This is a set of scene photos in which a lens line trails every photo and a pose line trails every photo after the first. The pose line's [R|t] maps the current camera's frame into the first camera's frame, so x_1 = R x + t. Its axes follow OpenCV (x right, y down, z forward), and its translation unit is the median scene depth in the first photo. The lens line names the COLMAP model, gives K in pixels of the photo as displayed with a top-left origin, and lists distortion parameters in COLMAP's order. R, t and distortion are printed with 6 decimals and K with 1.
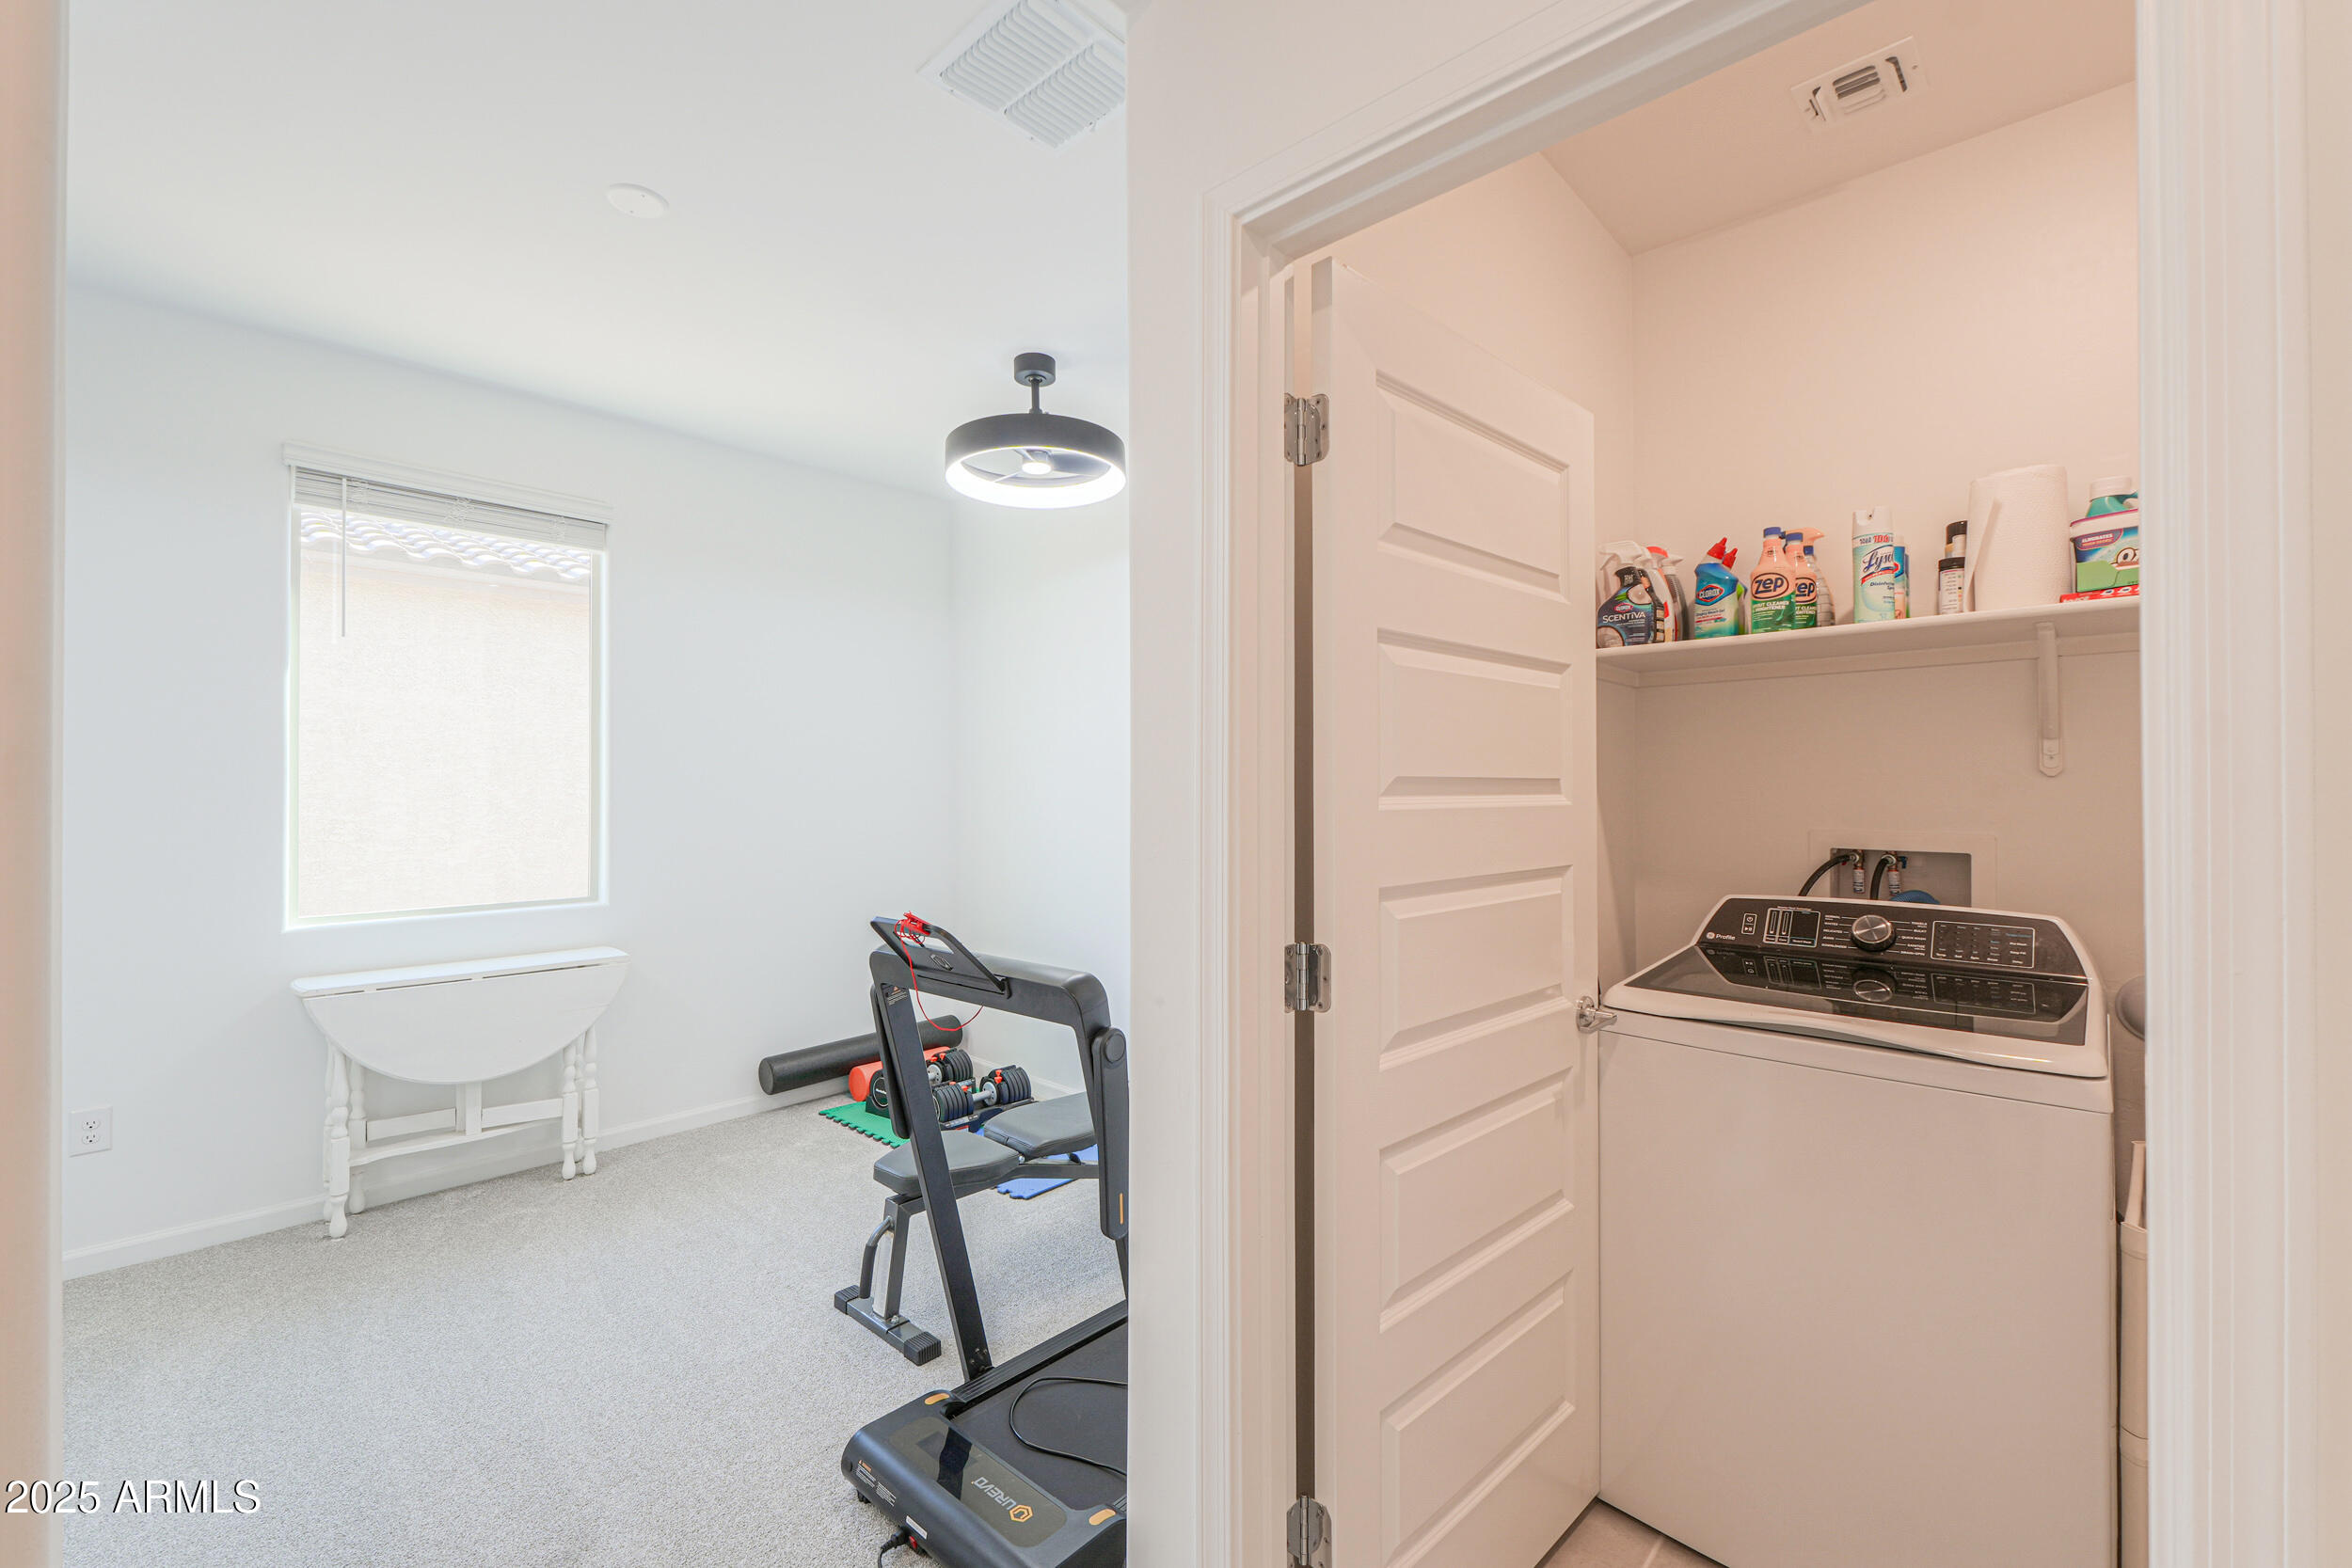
lens RADIAL K [[984.1, 0, 1161.8], [0, 984.1, 776.5], [0, 0, 1]] dist [-0.002197, -0.000489]
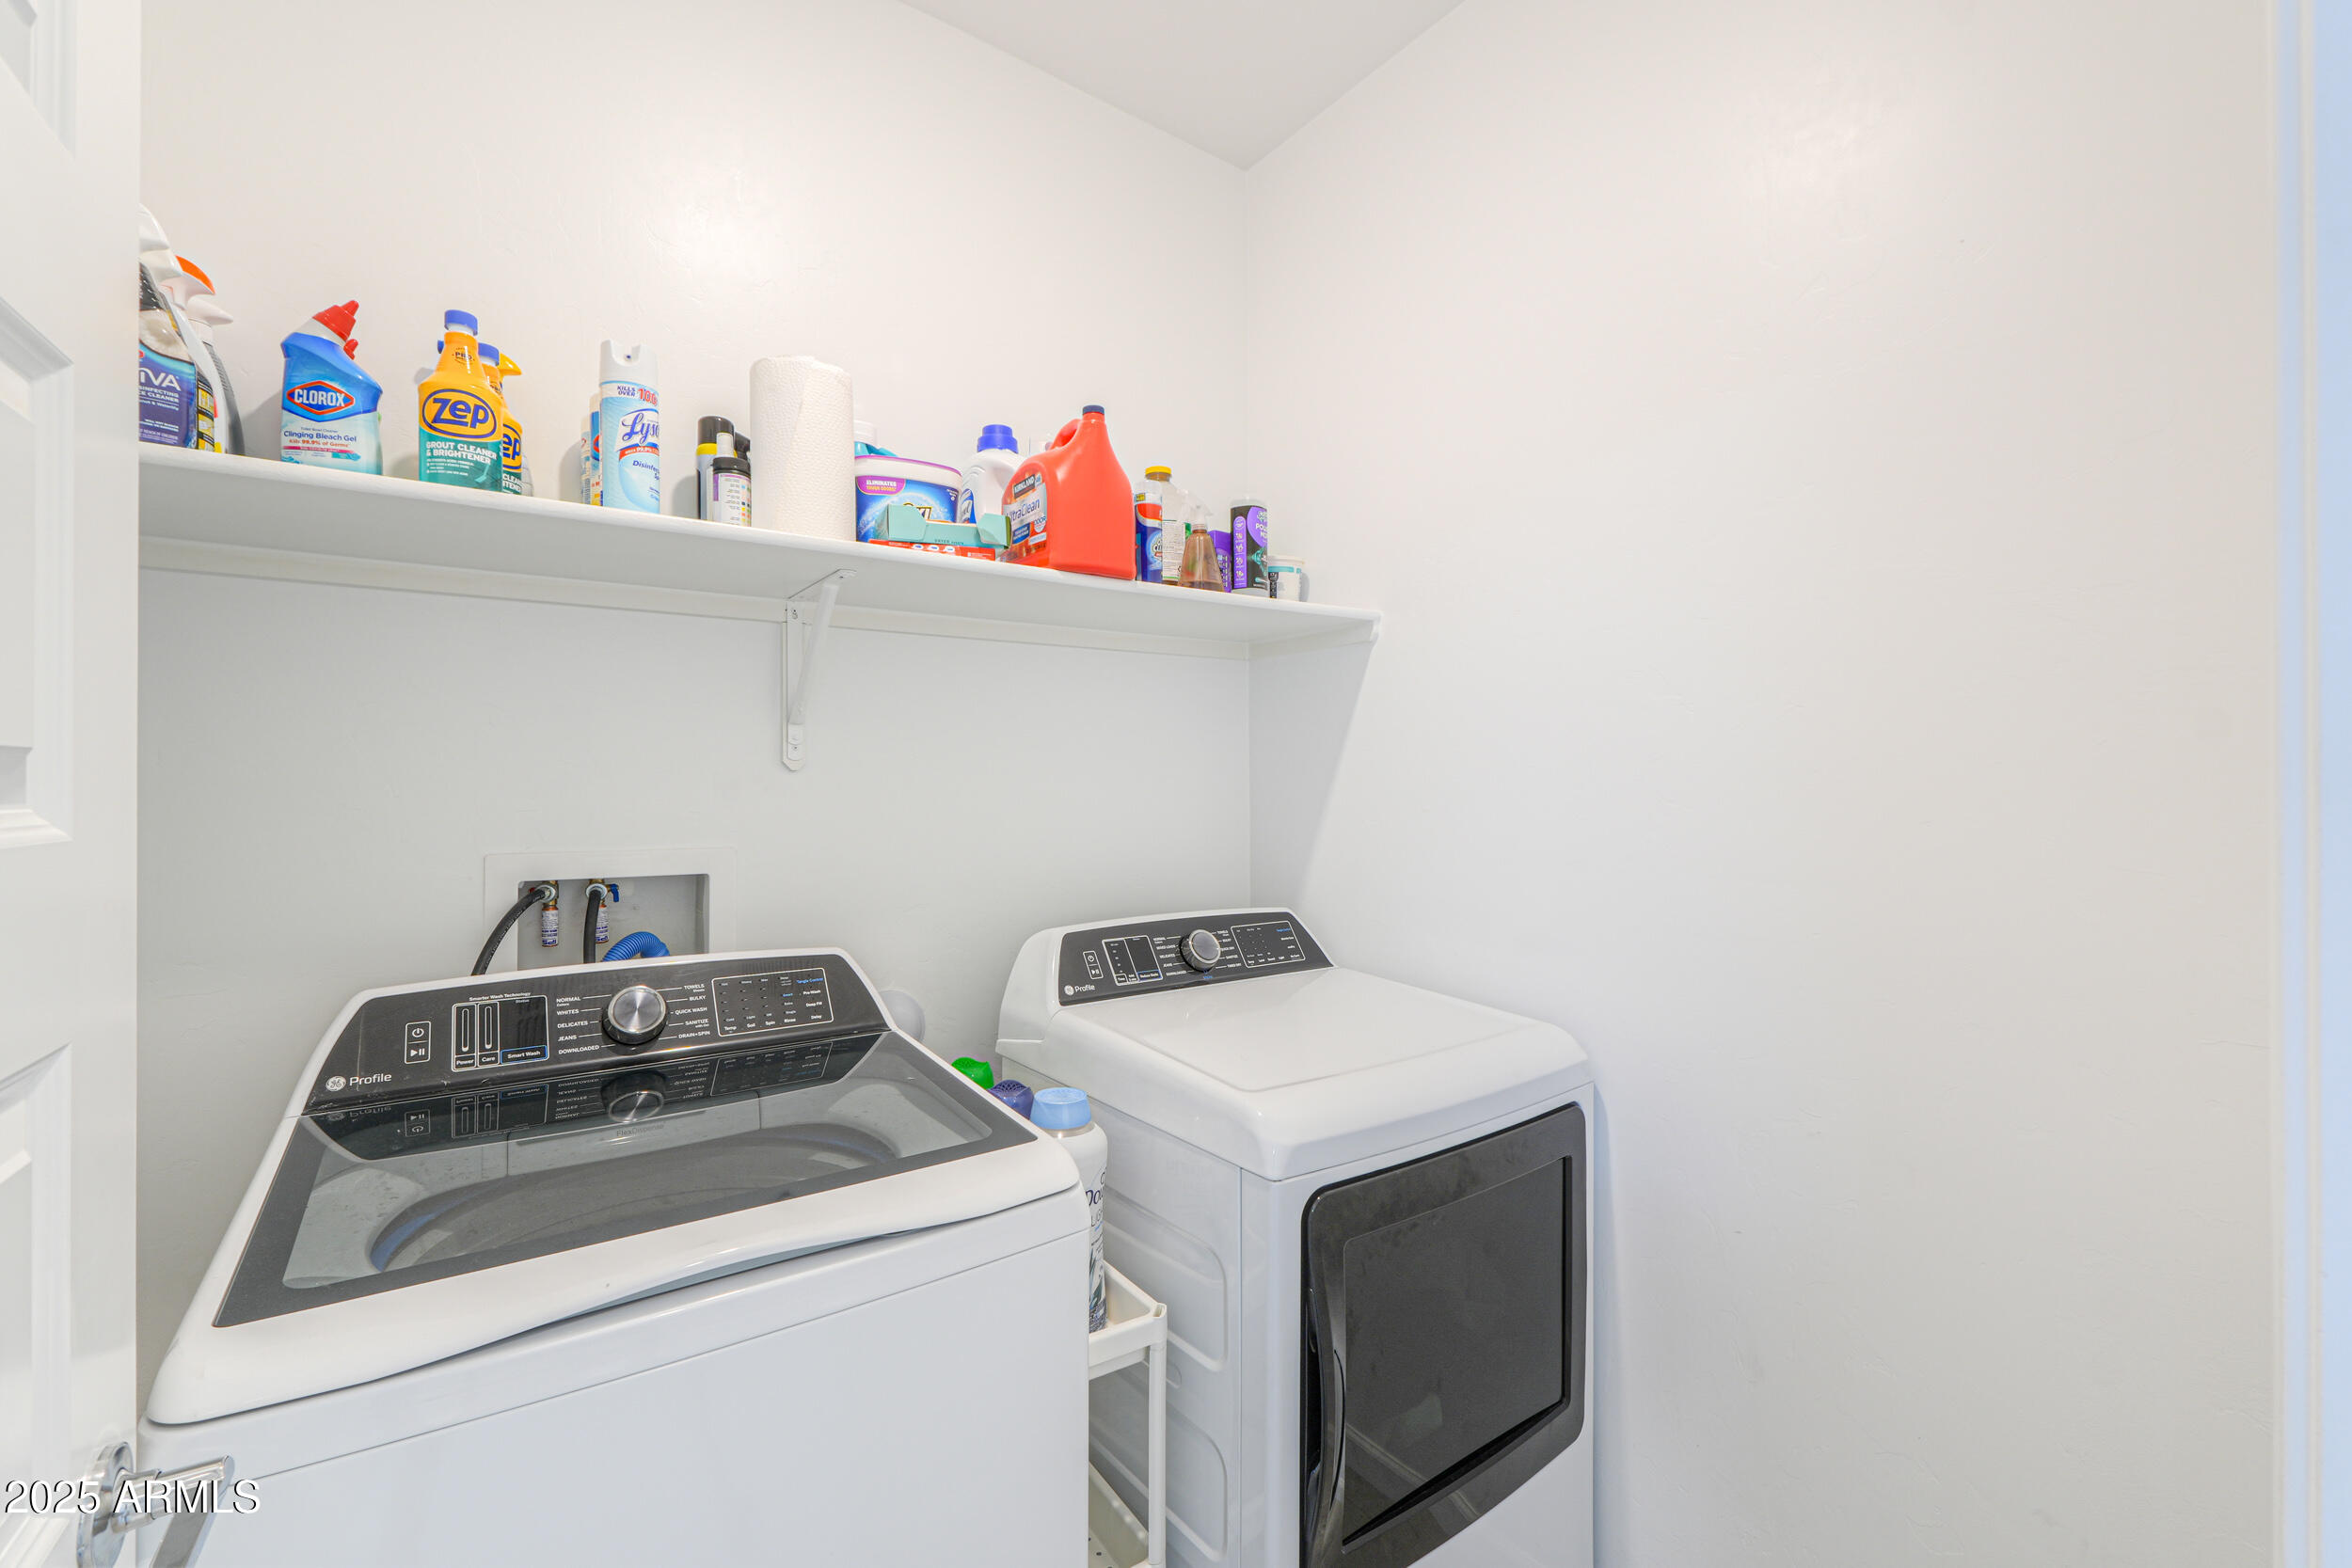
lens RADIAL K [[984.3, 0, 1168.3], [0, 984.3, 780.0], [0, 0, 1]] dist [-0.002295, -0.000076]
pose [[0.191678, 0.007867, 0.981426, 0.161897], [-0.012165, 0.999910, -0.005639, 0.007980], [-0.981382, -0.010858, 0.191757, 0.520773]]
